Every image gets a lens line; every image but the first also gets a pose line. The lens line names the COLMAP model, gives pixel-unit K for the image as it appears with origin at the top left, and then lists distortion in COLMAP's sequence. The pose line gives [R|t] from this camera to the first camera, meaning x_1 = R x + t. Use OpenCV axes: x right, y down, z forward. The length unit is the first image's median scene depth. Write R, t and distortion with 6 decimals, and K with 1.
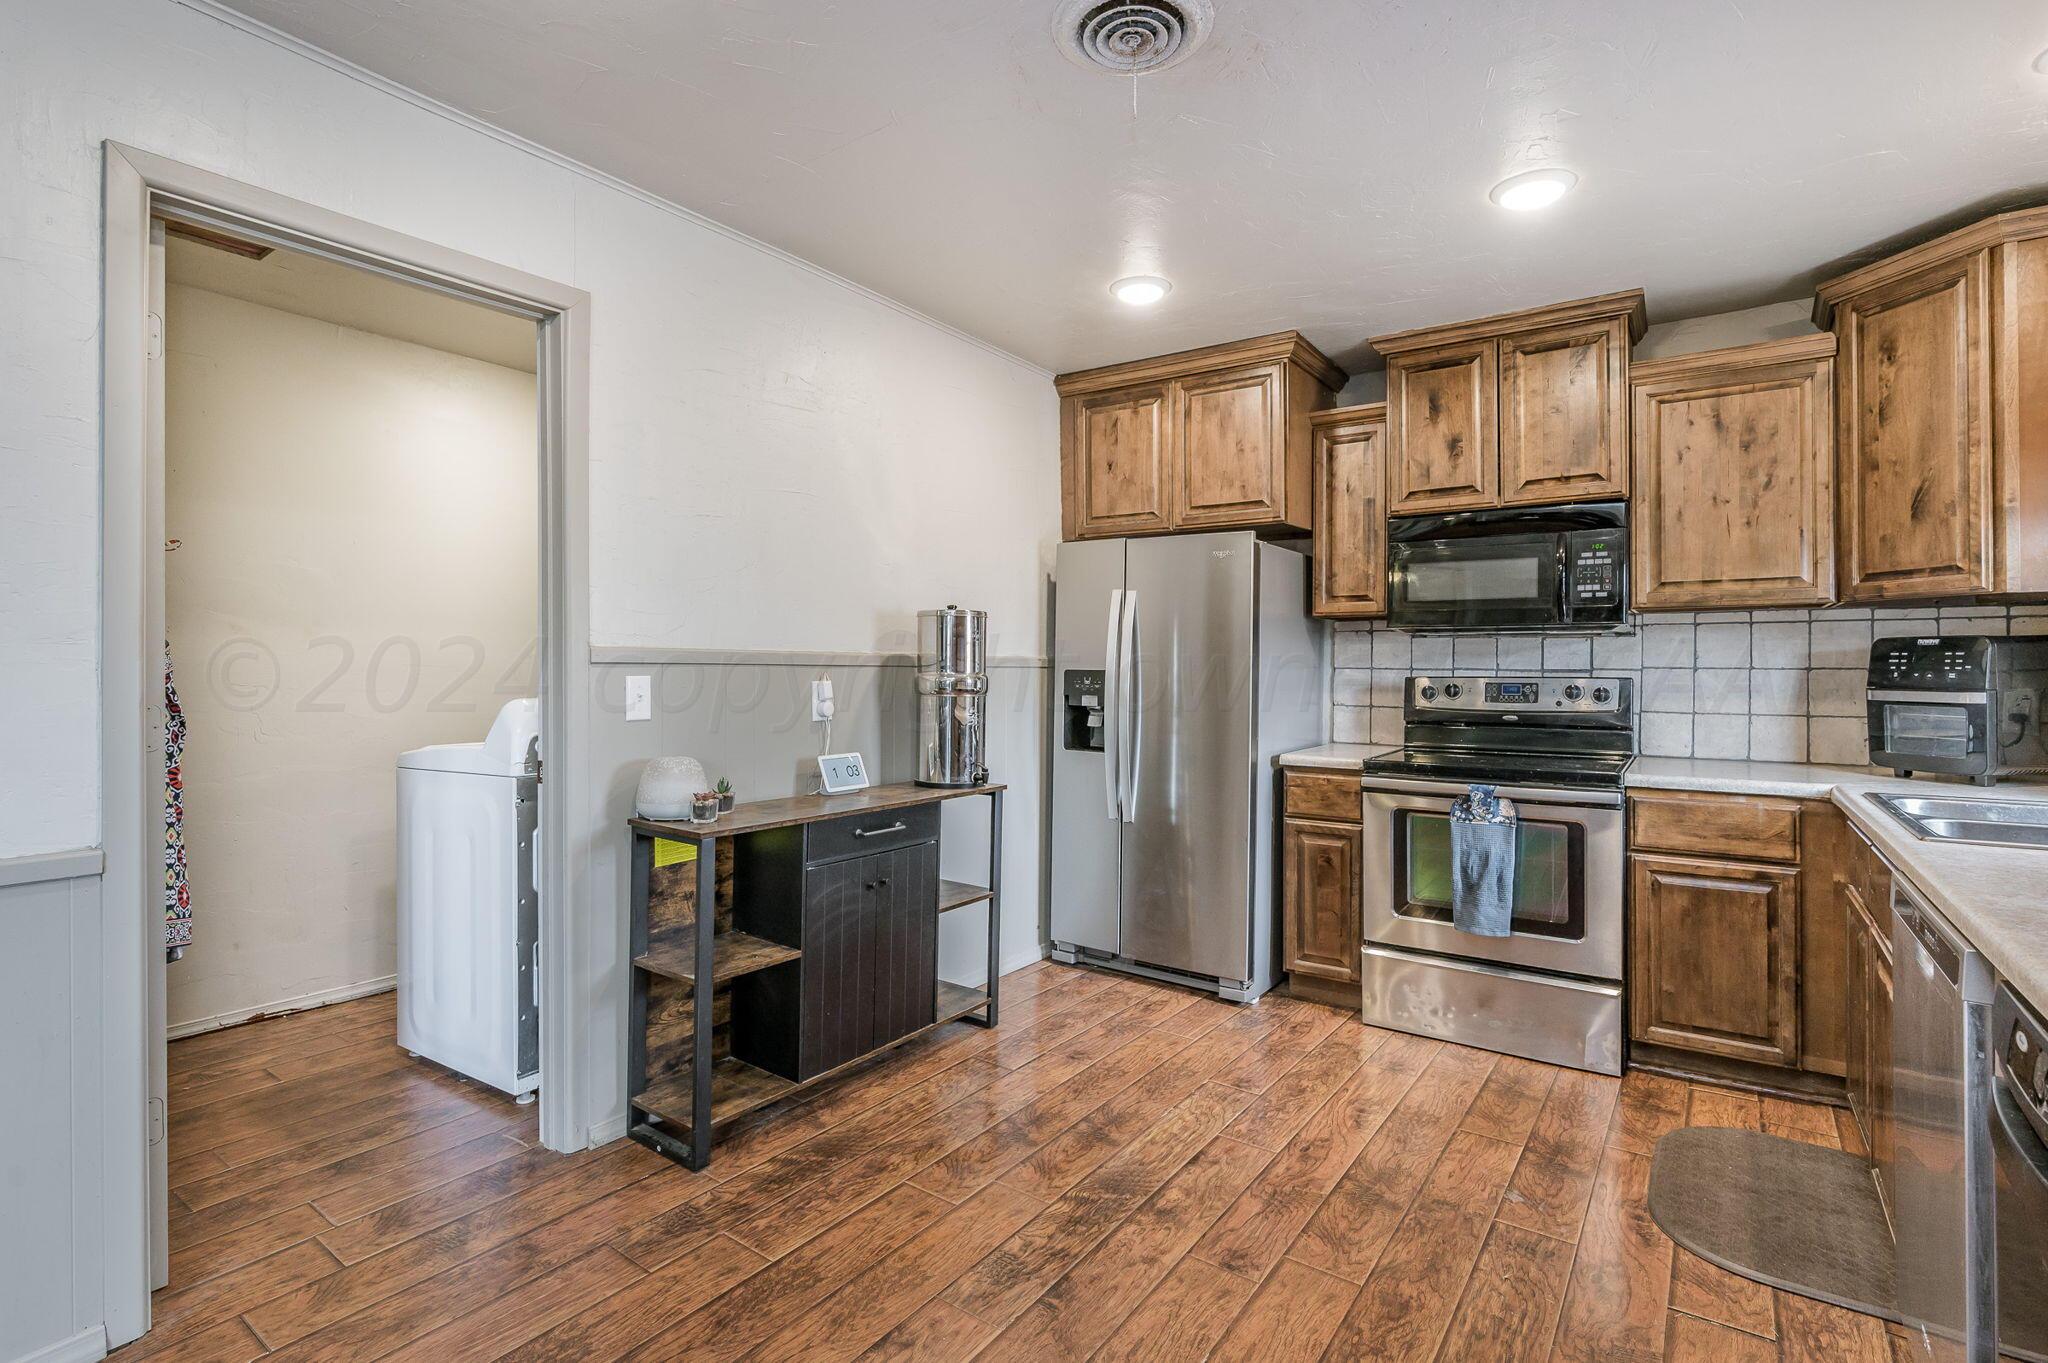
lens RADIAL K [[938.6, 0, 1032.8], [0, 938.6, 664.3], [0, 0, 1]] dist [0.001844, 0.000077]
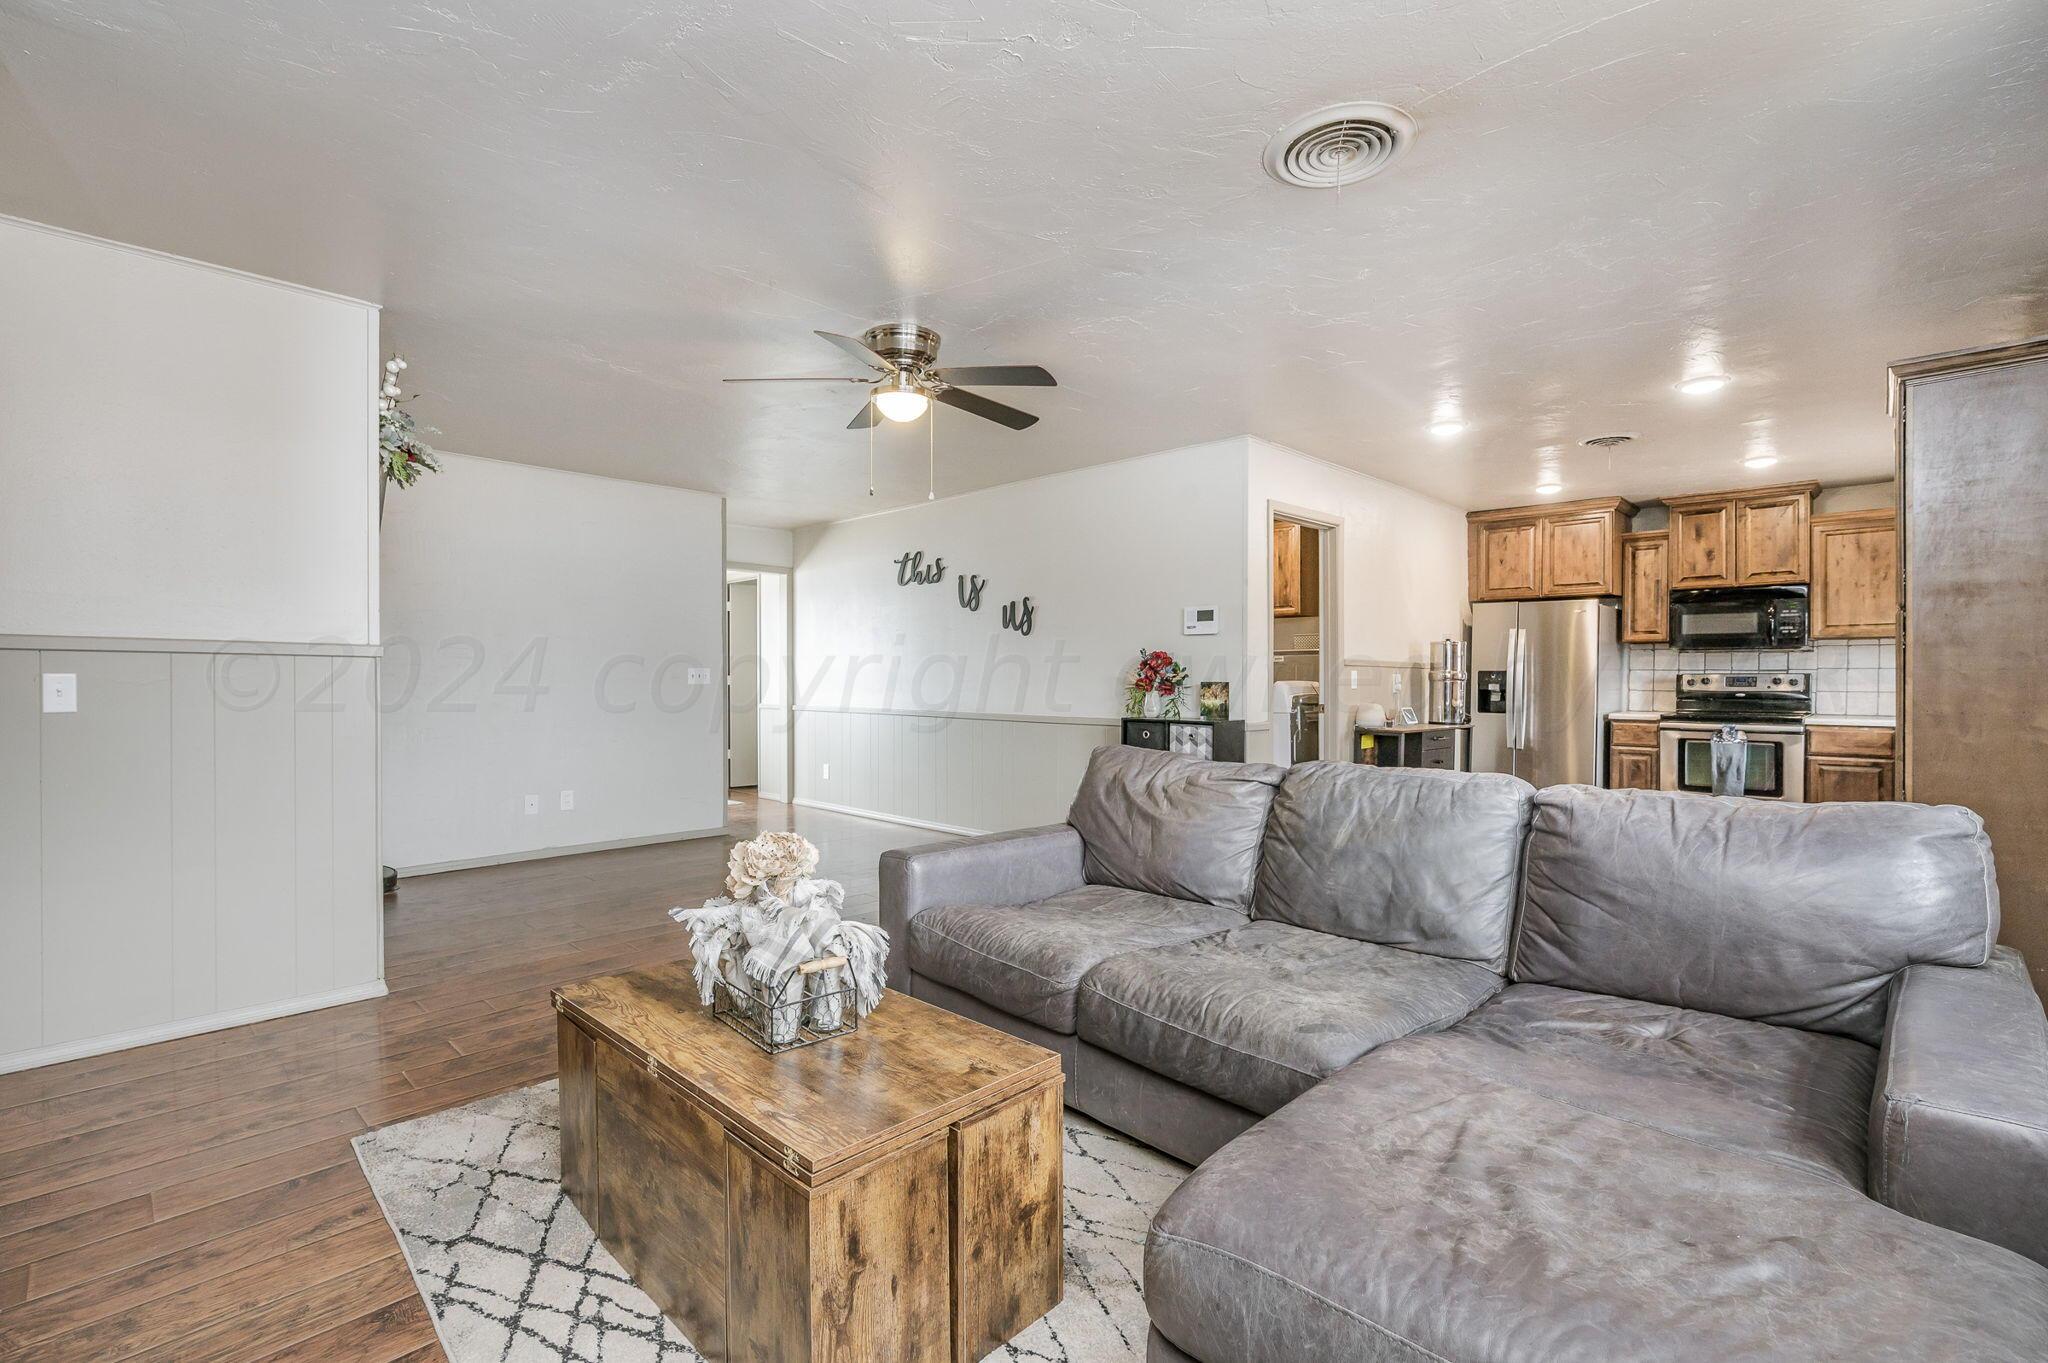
lens RADIAL K [[938.6, 0, 1013.6], [0, 938.6, 686.9], [0, 0, 1]] dist [0.001844, 0.000077]
pose [[0.989002, 0.001856, -0.147891, -0.689716], [-0.000521, 0.999959, 0.009065, 0.024825], [0.147902, -0.008889, 0.988962, -1.140846]]
